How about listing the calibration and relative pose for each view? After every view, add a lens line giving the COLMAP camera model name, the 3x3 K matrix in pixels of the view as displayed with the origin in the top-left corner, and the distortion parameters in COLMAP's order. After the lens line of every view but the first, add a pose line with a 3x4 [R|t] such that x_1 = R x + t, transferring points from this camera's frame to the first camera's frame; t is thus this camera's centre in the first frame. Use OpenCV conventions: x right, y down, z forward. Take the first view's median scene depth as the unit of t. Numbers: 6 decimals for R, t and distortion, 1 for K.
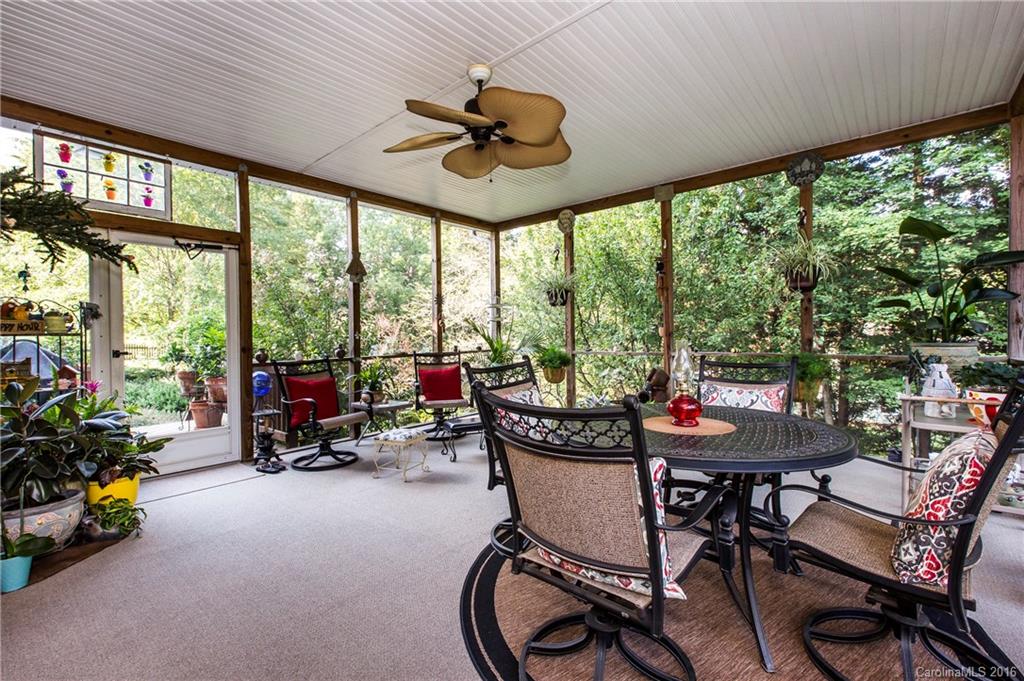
lens RADIAL K [[460.5, 0, 512.8], [0, 460.5, 337.0], [0, 0, 1]] dist [-0.004976, 0.001120]
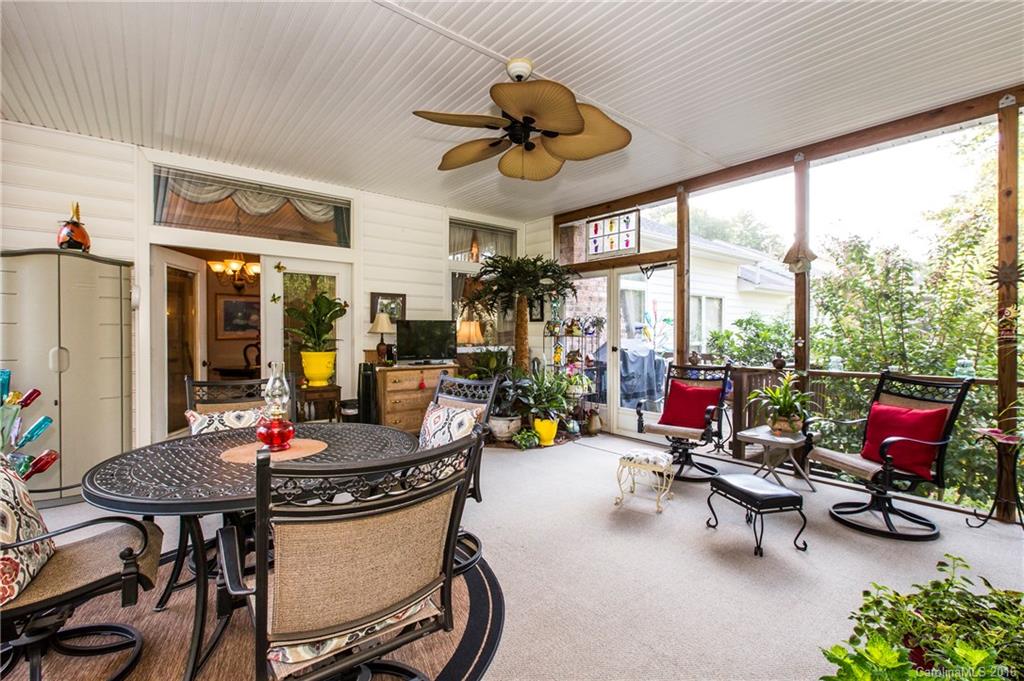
lens RADIAL K [[460.5, 0, 512.3], [0, 460.5, 340.3], [0, 0, 1]] dist [-0.004976, 0.001120]
pose [[-0.140801, 0.008825, -0.989999, 0.631703], [-0.007409, 0.999923, 0.009967, -0.008689], [0.990010, 0.008738, -0.140725, 0.814393]]
